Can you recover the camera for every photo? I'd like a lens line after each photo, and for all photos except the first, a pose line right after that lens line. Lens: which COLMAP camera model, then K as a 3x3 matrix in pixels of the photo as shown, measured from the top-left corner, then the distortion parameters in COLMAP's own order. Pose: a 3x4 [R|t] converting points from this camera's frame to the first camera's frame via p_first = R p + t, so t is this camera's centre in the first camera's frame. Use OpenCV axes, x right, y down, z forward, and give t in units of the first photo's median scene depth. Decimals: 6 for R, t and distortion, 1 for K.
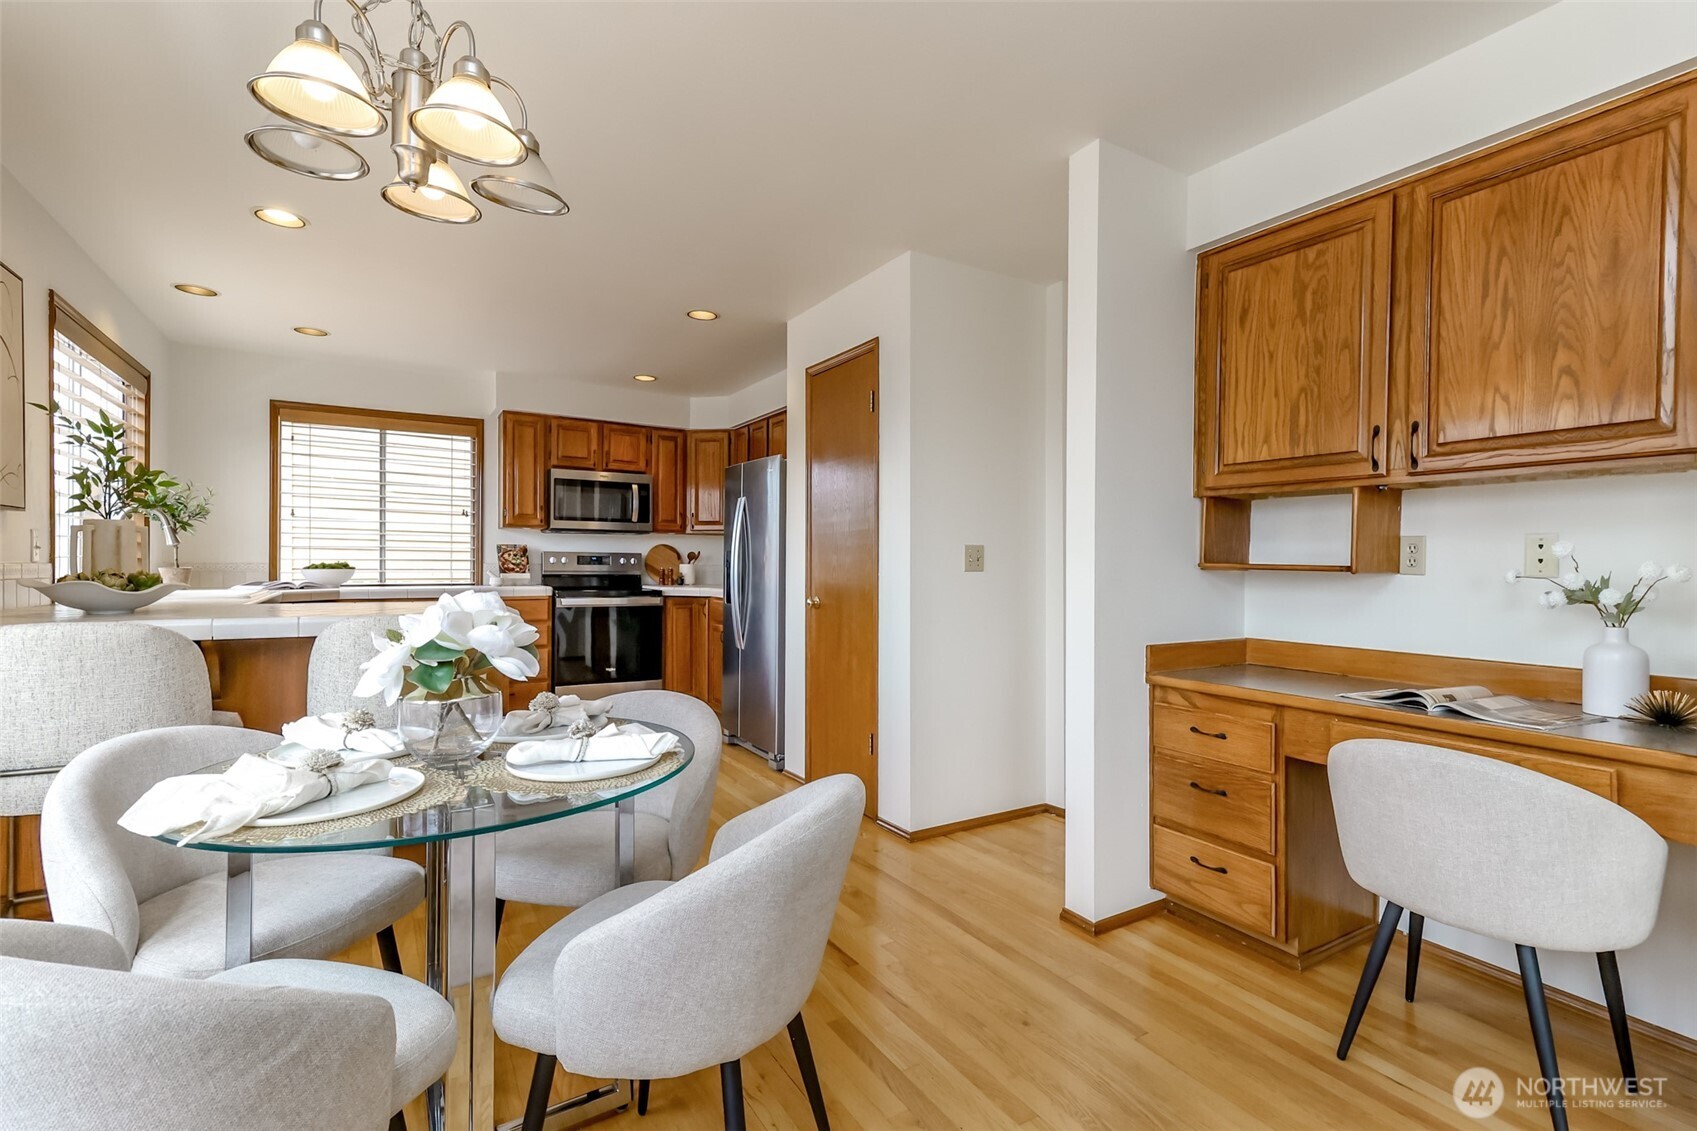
lens RADIAL K [[753.7, 0, 848.3], [0, 753.7, 569.7], [0, 0, 1]] dist [0.001665, 0.000179]
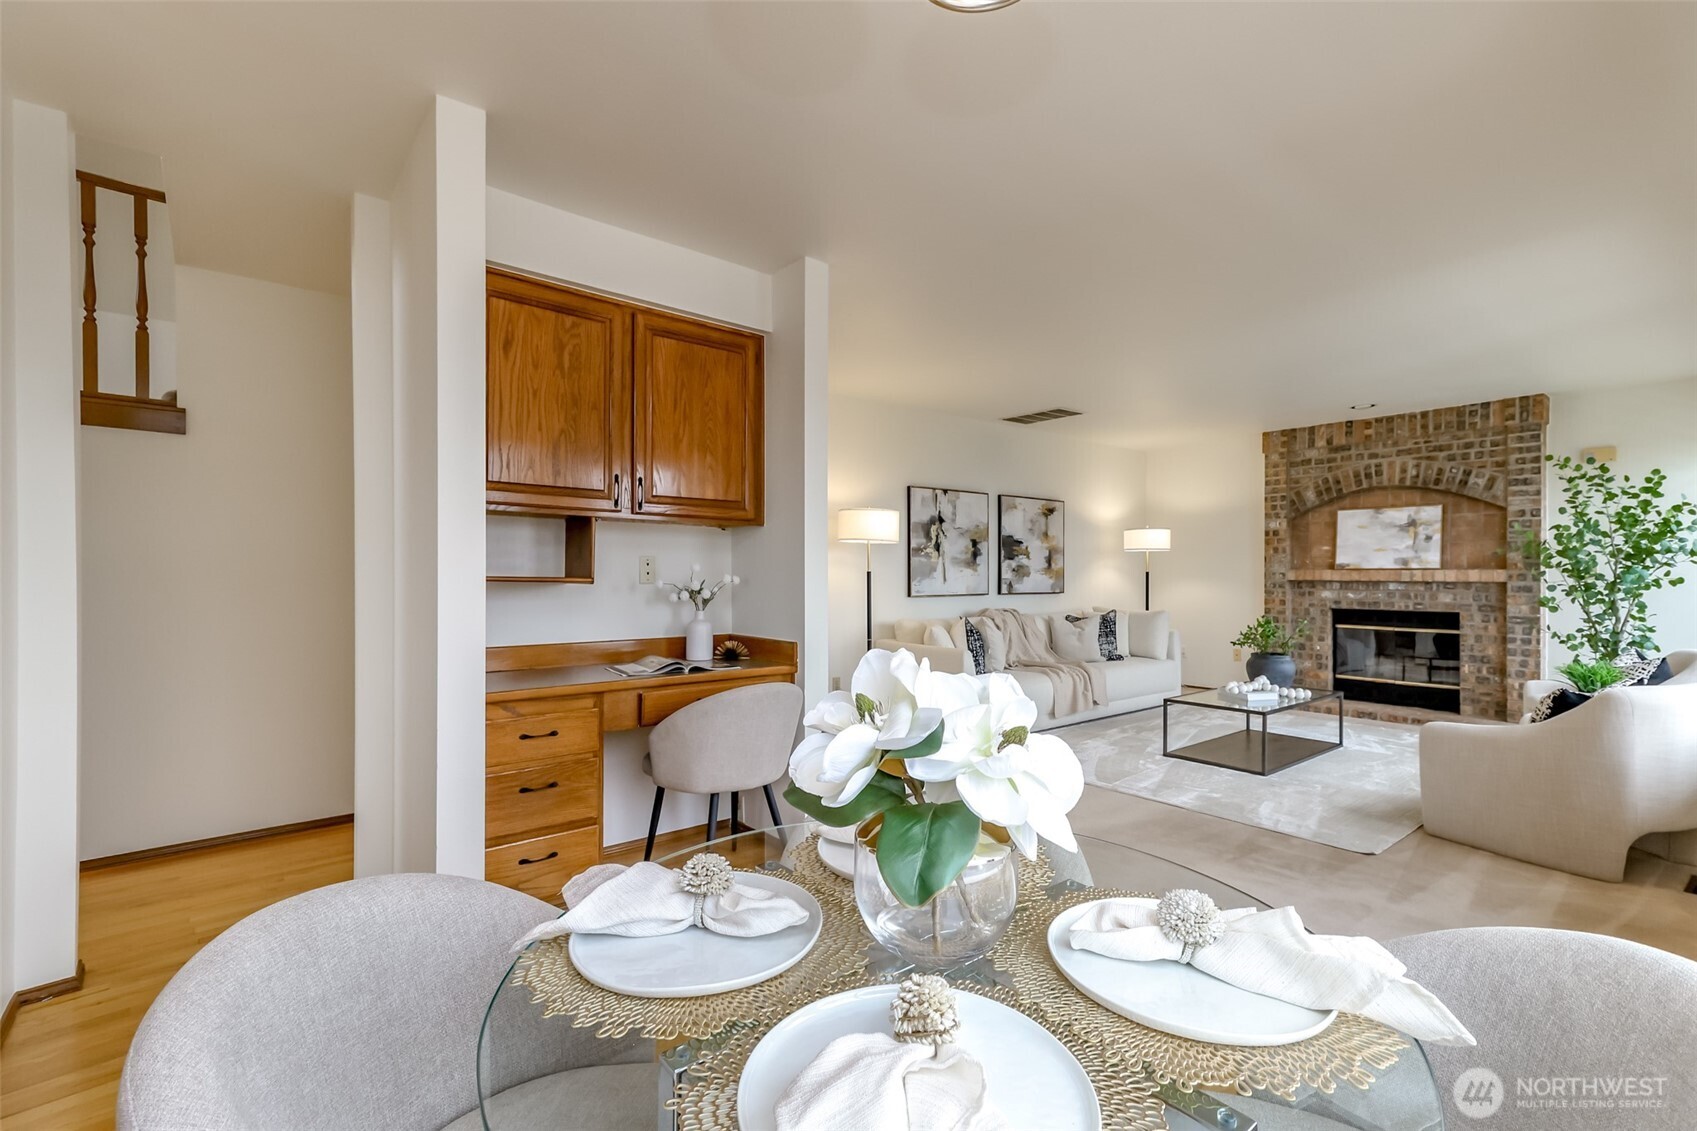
lens RADIAL K [[753.7, 0, 848.6], [0, 753.7, 570.0], [0, 0, 1]] dist [0.001665, 0.000179]
pose [[-0.144492, -0.004833, 0.989494, -0.665319], [0.003691, 0.999978, 0.005423, -0.023128], [-0.989499, 0.004436, -0.144471, 0.740894]]
